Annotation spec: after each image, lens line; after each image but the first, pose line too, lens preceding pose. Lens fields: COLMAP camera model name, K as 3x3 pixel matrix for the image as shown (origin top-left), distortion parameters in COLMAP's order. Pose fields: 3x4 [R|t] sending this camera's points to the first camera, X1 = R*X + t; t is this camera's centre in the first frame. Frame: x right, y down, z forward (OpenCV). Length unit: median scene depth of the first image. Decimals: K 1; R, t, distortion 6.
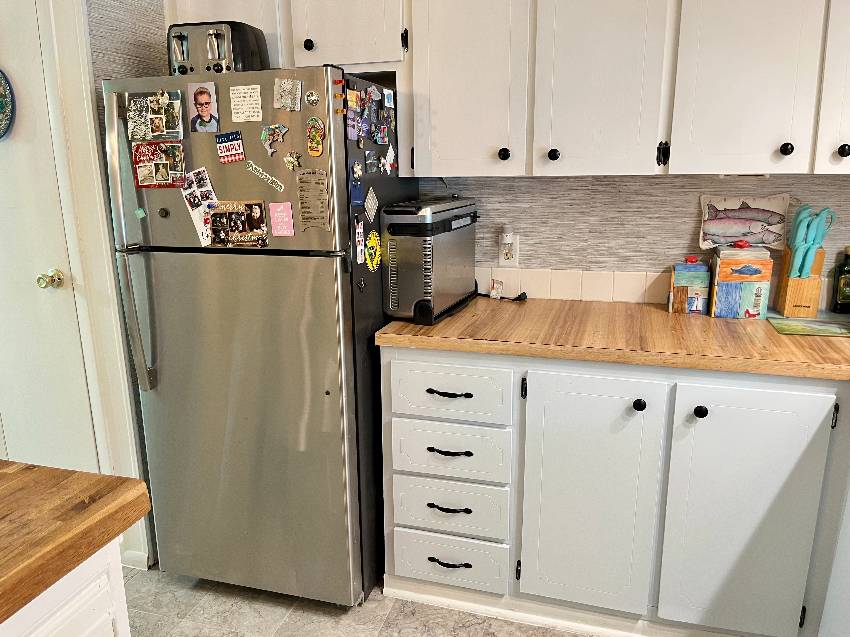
lens RADIAL K [[641.2, 0, 427.3], [0, 641.2, 343.4], [0, 0, 1]] dist [0.056199, -0.001021]
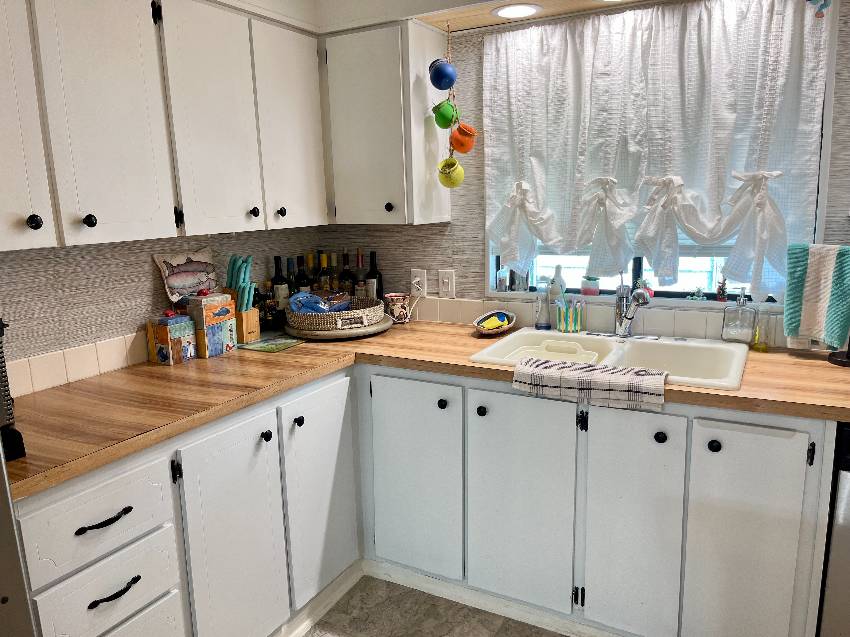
lens RADIAL K [[641.2, 0, 427.3], [0, 641.2, 343.4], [0, 0, 1]] dist [0.056199, -0.001021]
pose [[0.223234, -0.216881, 0.950331, -0.575845], [0.294983, 0.944251, 0.146201, -0.123992], [-0.929060, 0.247694, 0.274765, 0.354634]]
